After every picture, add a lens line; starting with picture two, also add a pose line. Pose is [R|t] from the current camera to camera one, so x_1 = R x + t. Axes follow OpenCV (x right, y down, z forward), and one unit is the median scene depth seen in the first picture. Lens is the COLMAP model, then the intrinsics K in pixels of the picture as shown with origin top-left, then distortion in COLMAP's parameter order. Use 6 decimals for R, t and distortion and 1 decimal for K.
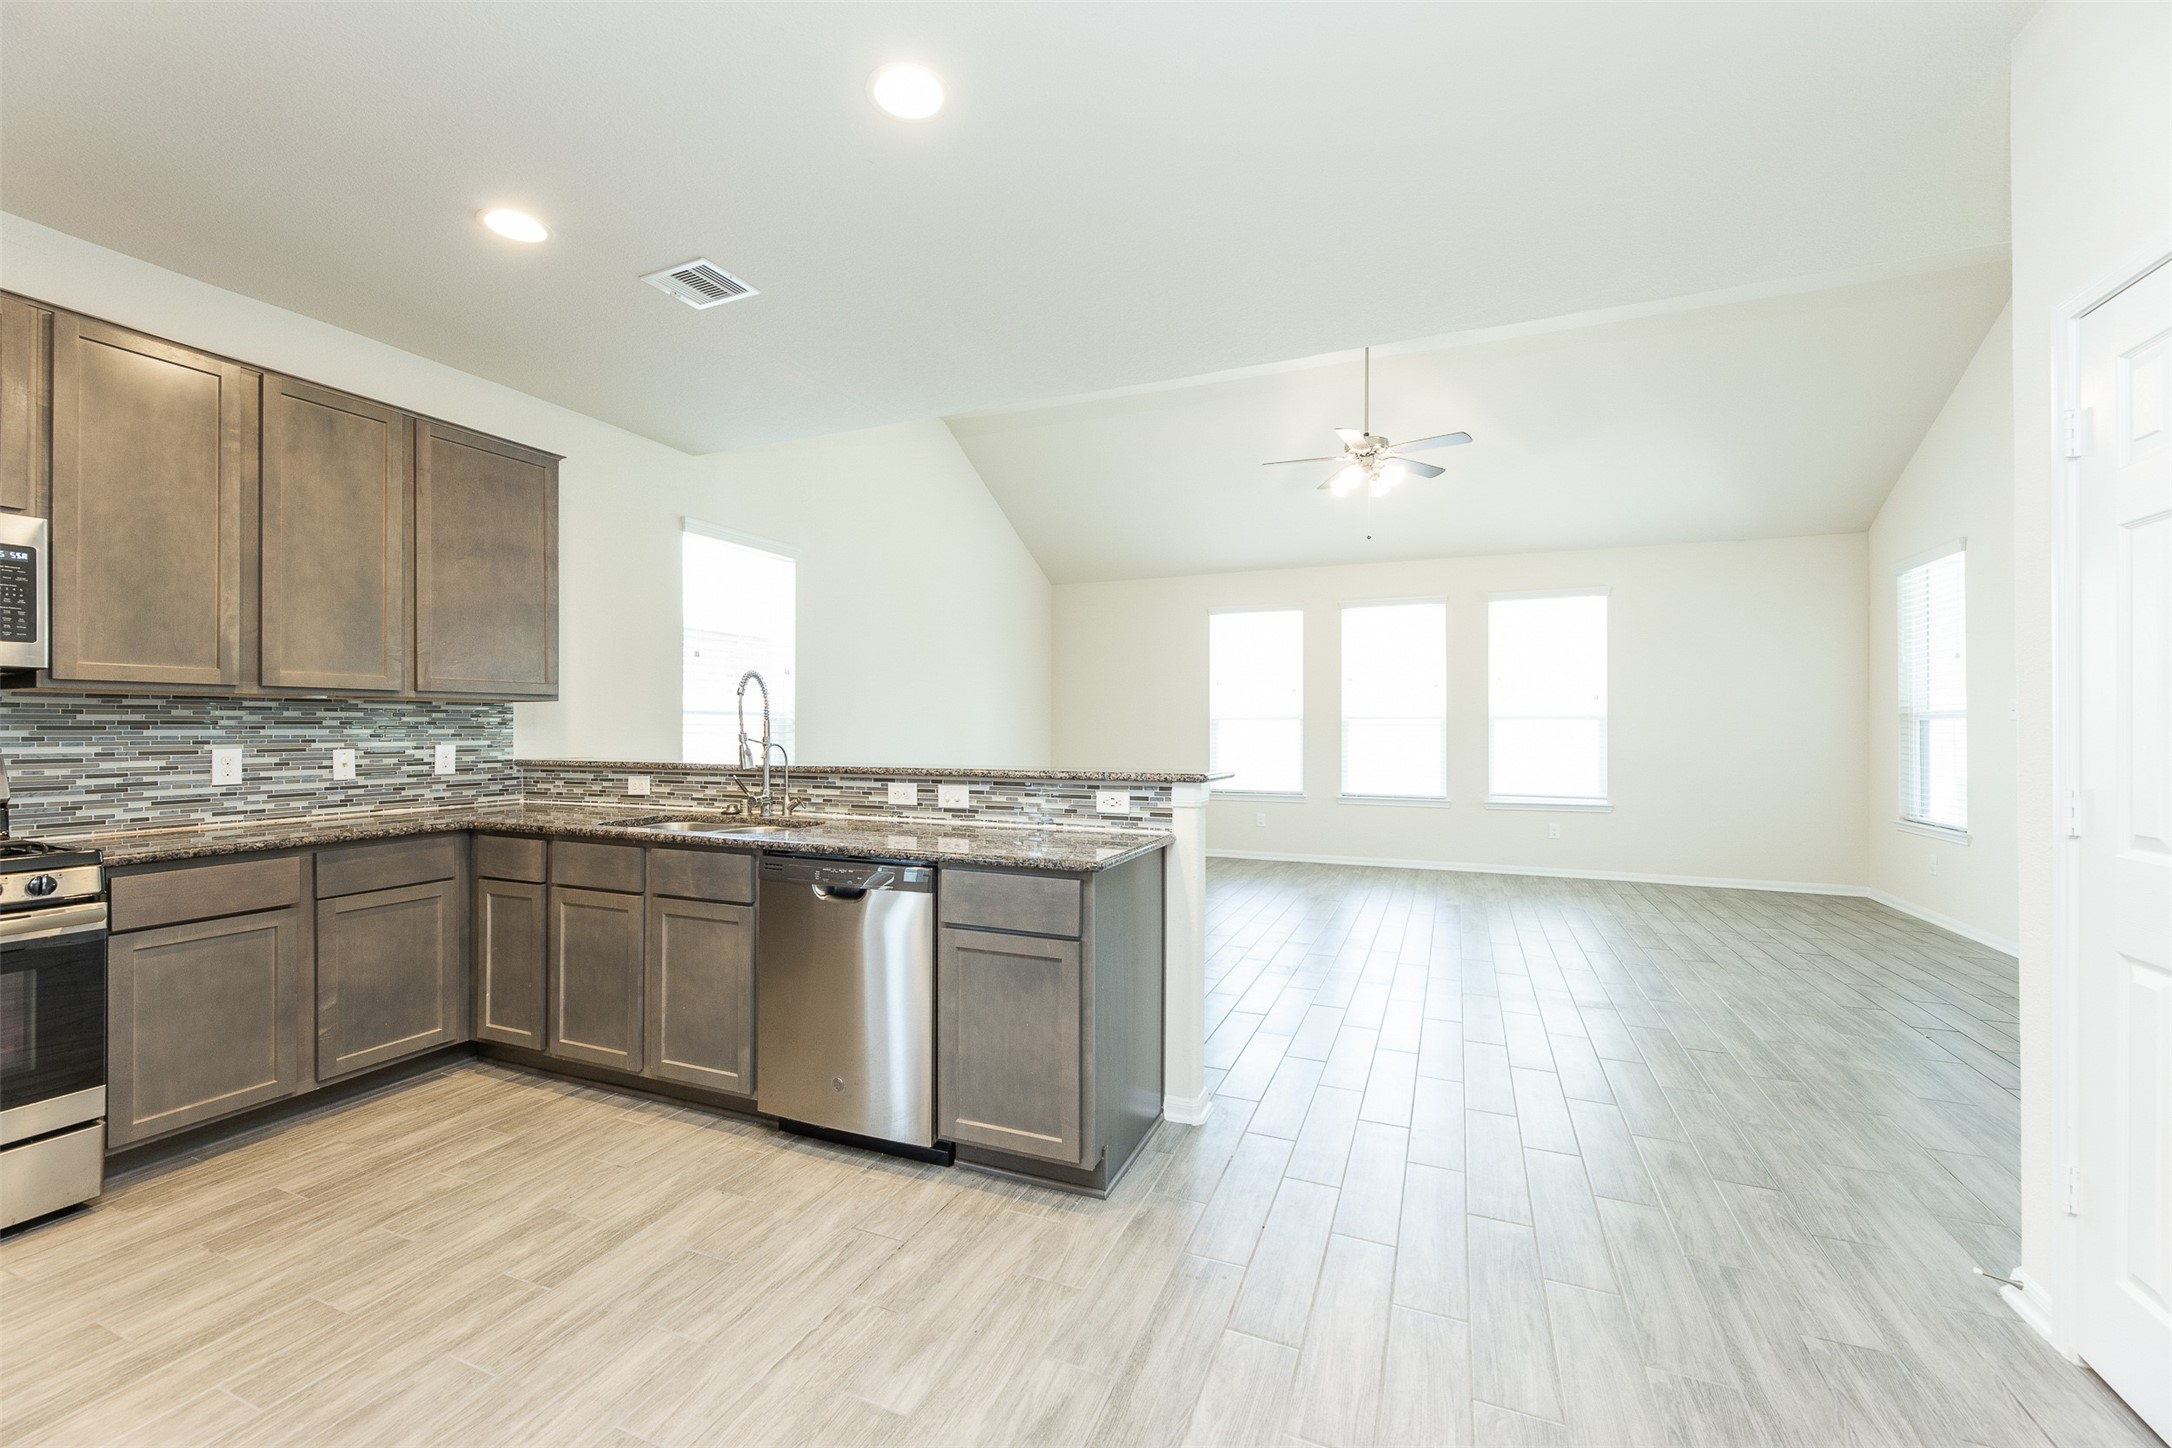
lens RADIAL K [[845.1, 0, 1094.9], [0, 845.1, 723.9], [0, 0, 1]] dist [-0.001530, -0.005166]
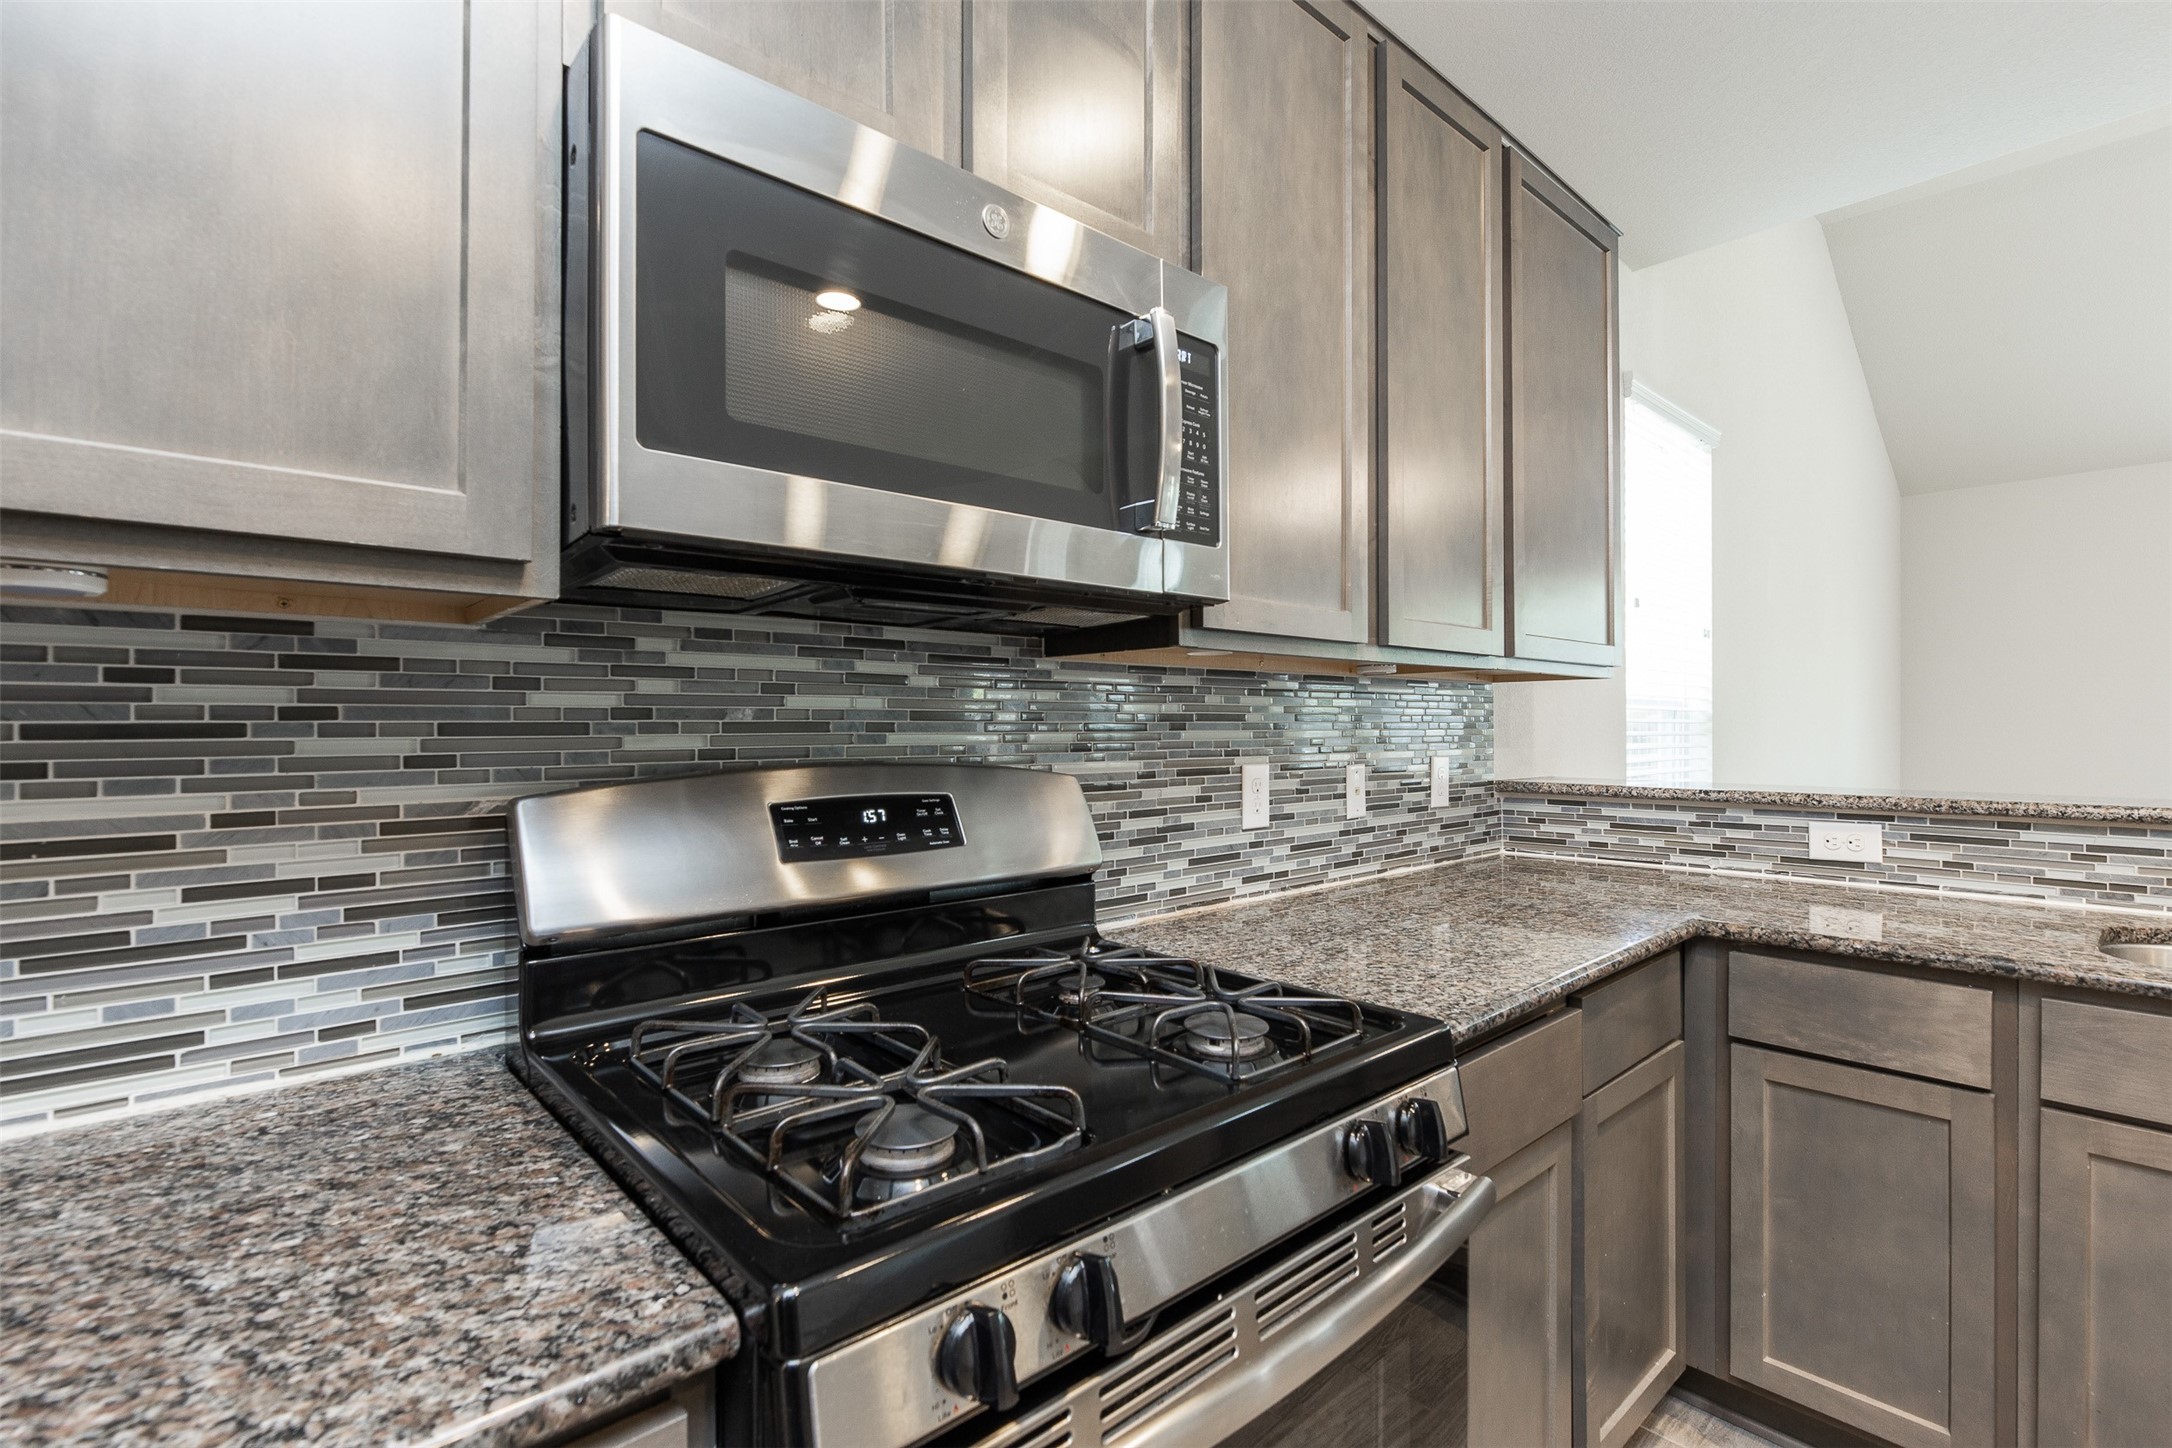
lens RADIAL K [[957.9, 0, 1092.4], [0, 957.9, 723.8], [0, 0, 1]] dist [-0.004154, -0.000124]
pose [[0.904477, -0.001623, -0.426519, -0.794662], [0.002473, 0.999996, 0.001439, 0.001169], [0.426515, -0.002356, 0.904477, 0.342159]]
